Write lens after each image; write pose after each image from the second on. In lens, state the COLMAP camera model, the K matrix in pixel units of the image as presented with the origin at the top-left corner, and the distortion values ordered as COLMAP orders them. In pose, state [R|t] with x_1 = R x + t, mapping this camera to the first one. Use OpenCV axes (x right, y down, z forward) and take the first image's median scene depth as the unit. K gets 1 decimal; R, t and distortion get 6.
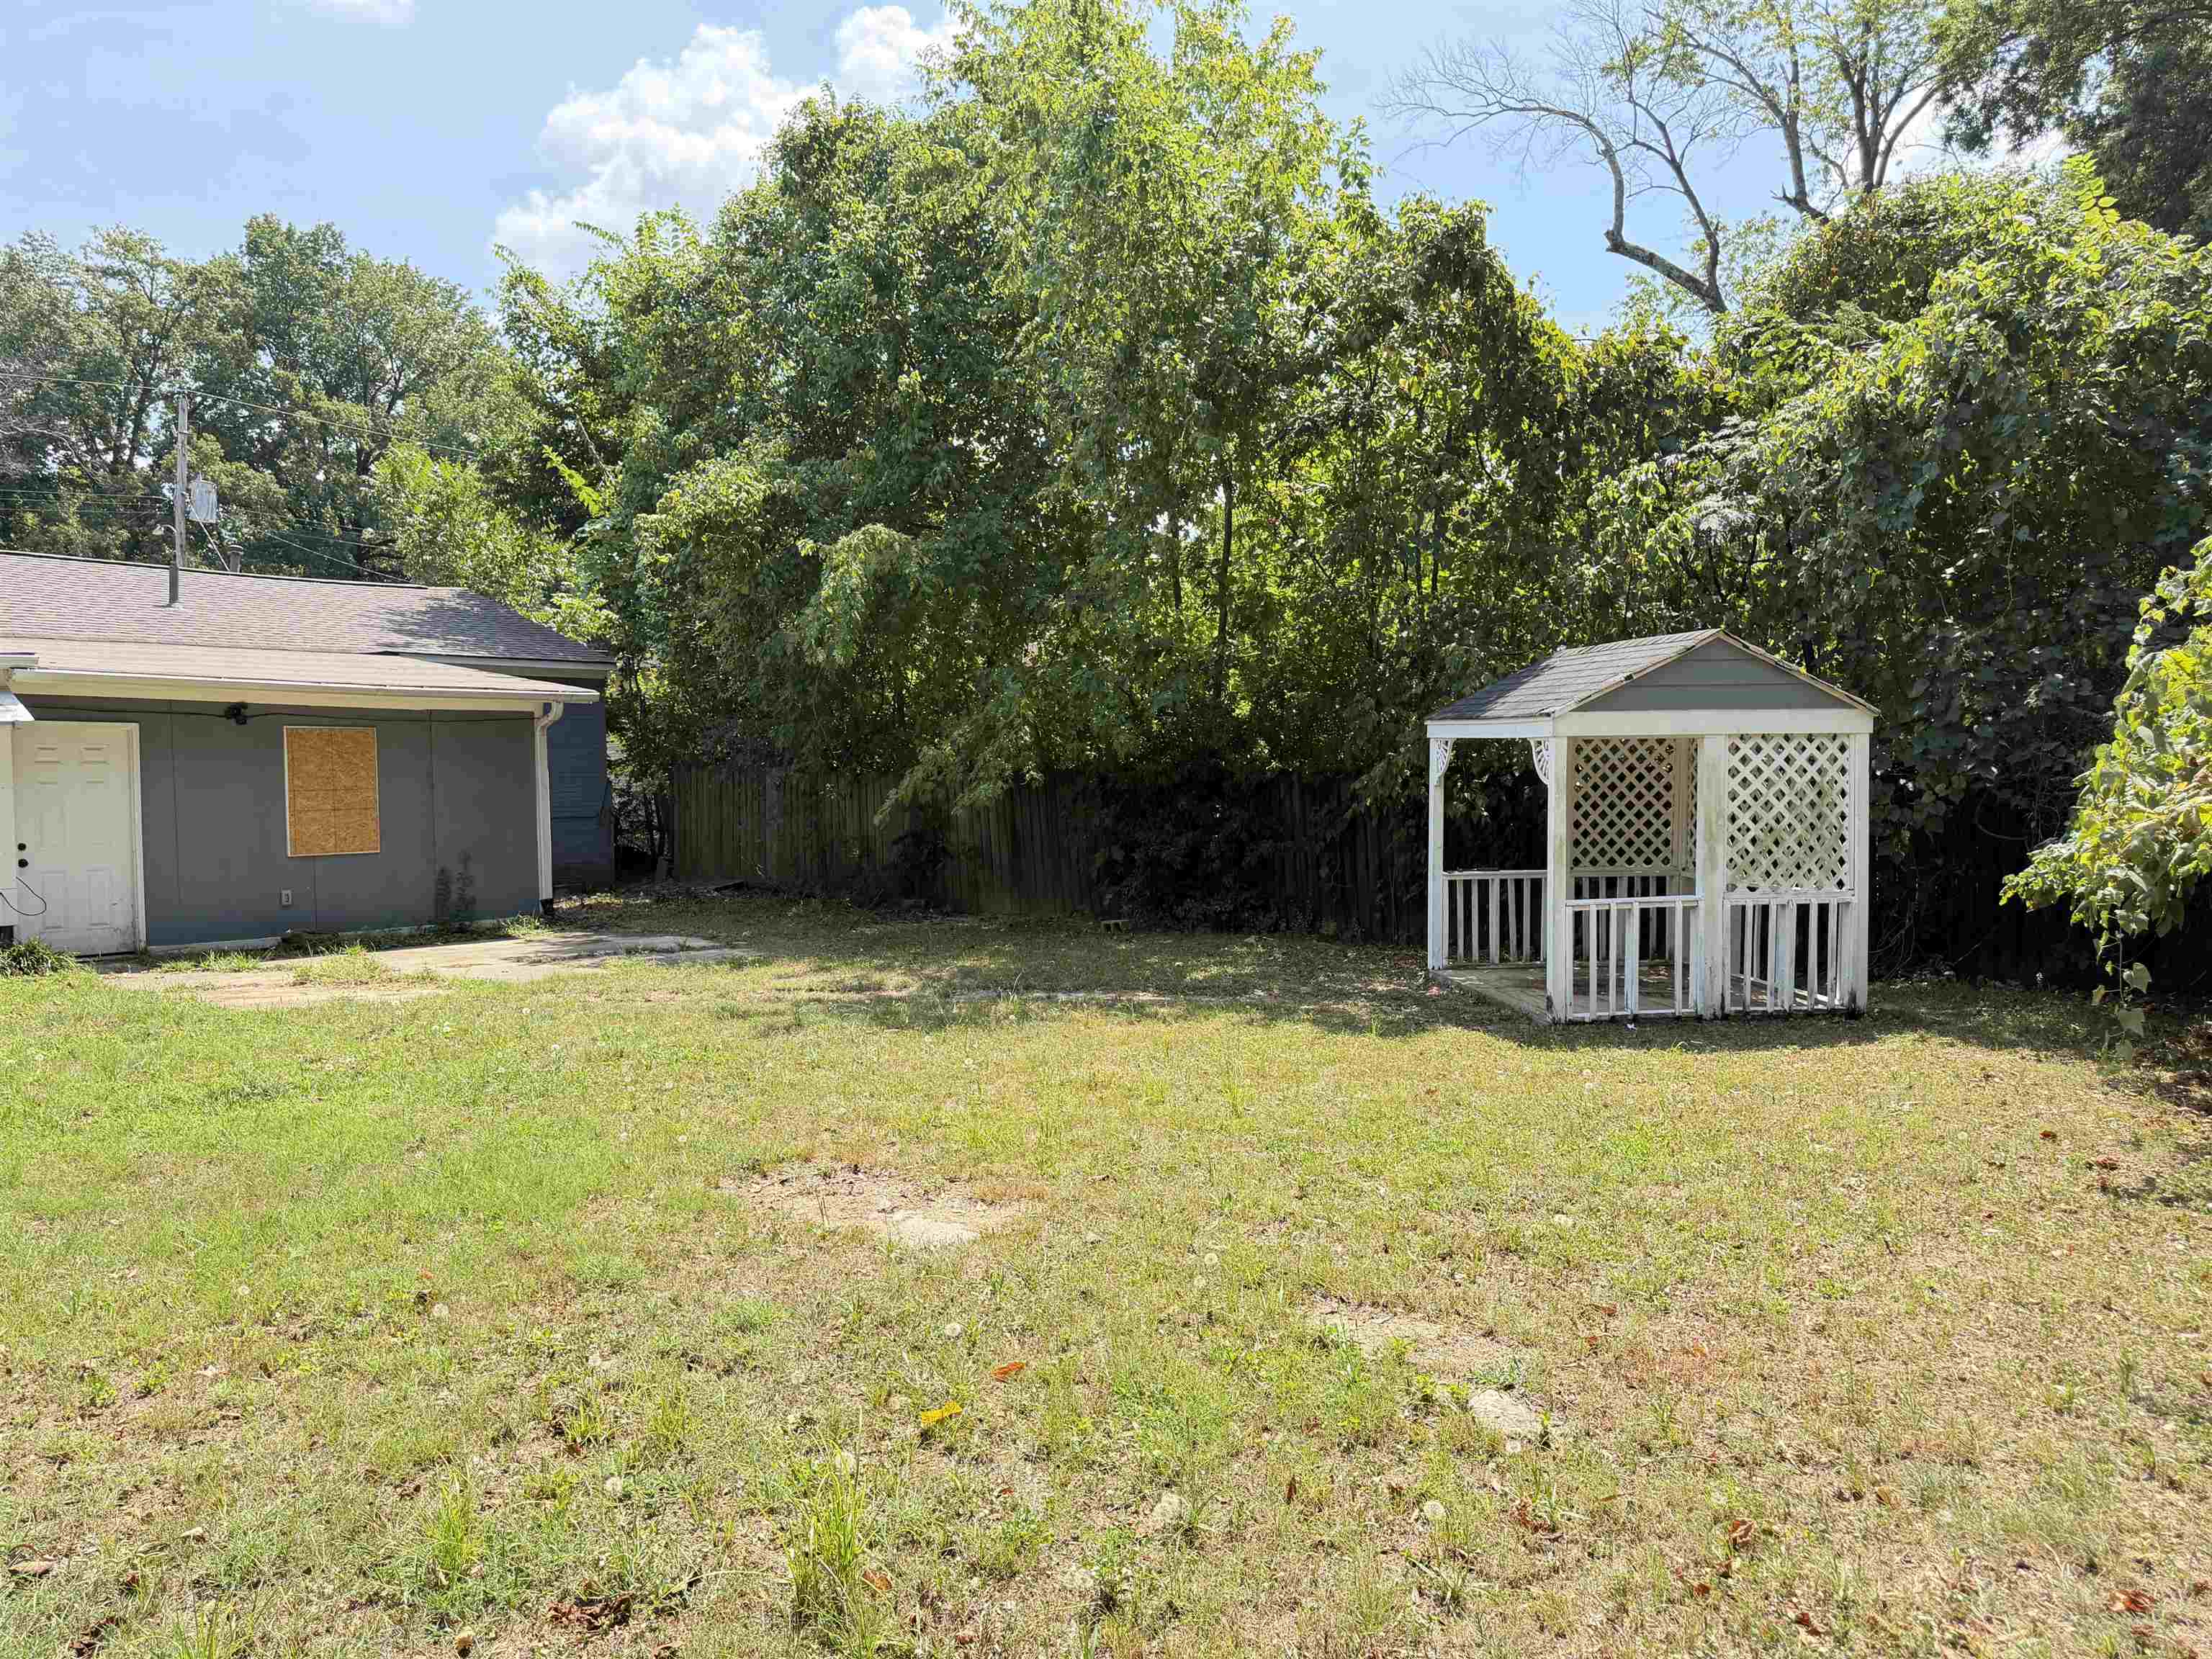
lens RADIAL K [[1590.8, 0, 1102.8], [0, 1590.8, 826.5], [0, 0, 1]] dist [0.001857, -0.110150]
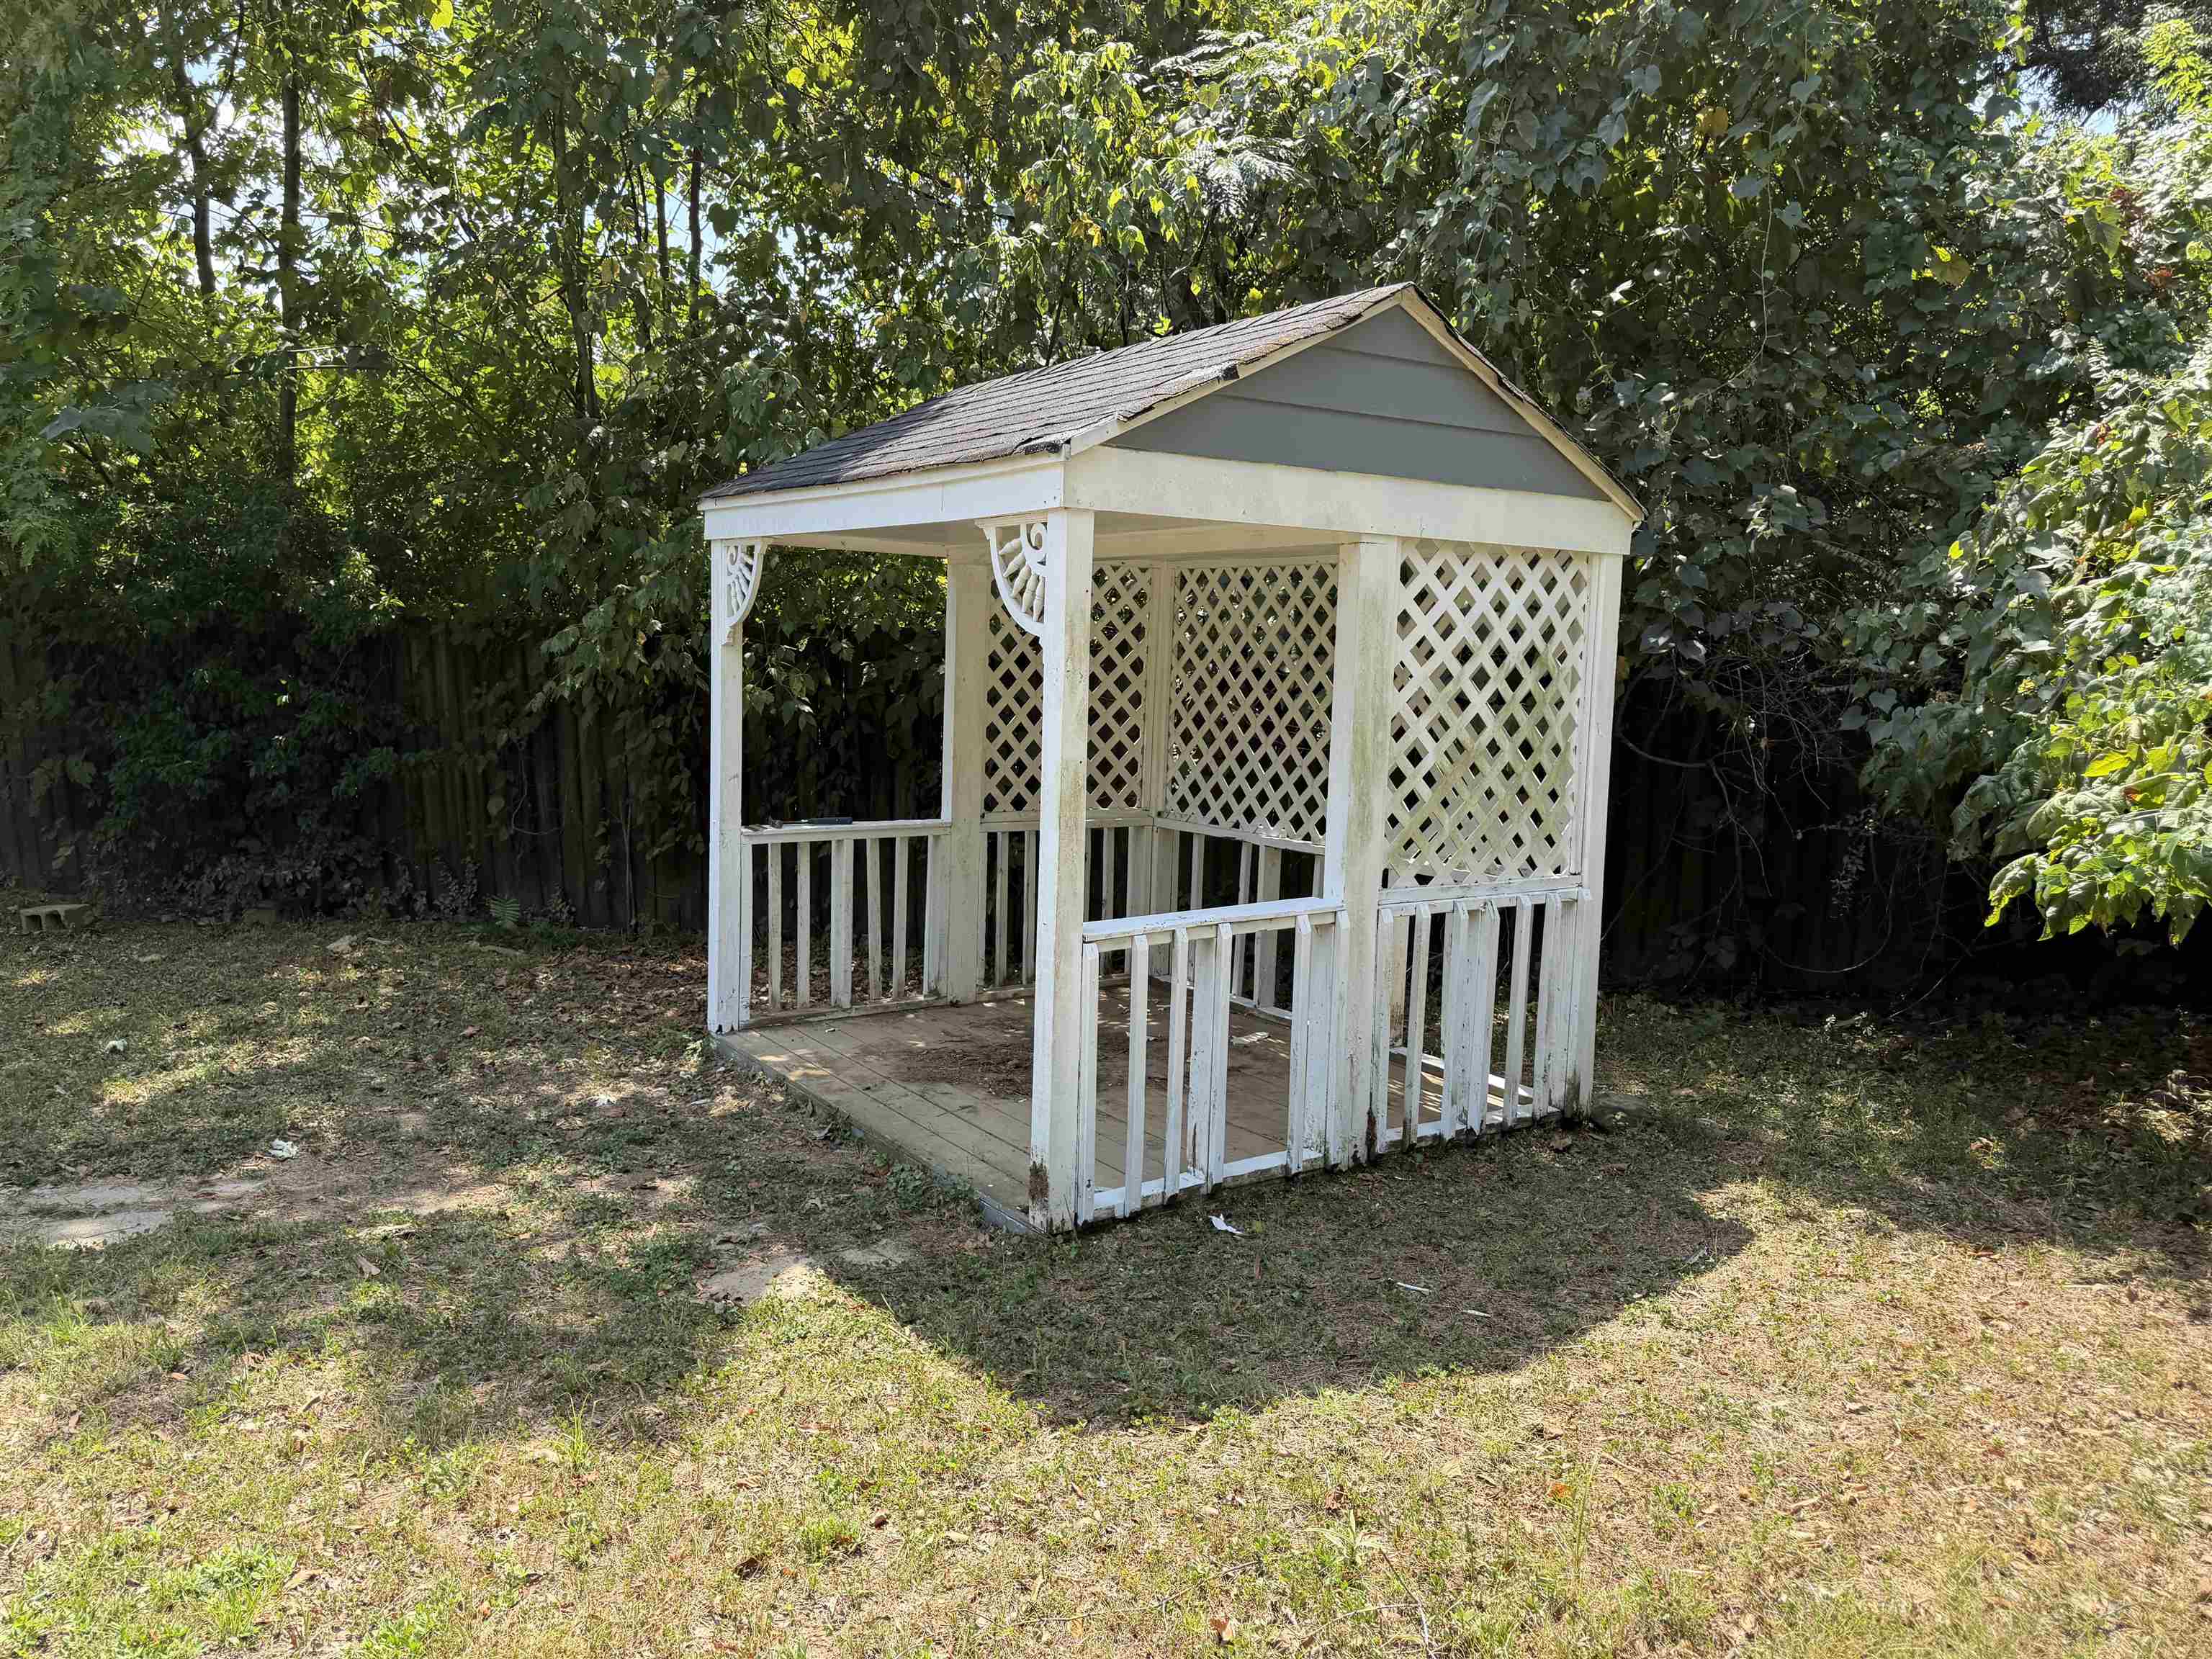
lens RADIAL K [[1532.3, 0, 1107.0], [0, 1532.3, 834.2], [0, 0, 1]] dist [0.005665, -0.014108]
pose [[0.884613, -0.014140, 0.466111, 0.051194], [-0.018650, 0.997668, 0.065661, -0.000764], [-0.465953, -0.066778, 0.882286, 0.284809]]
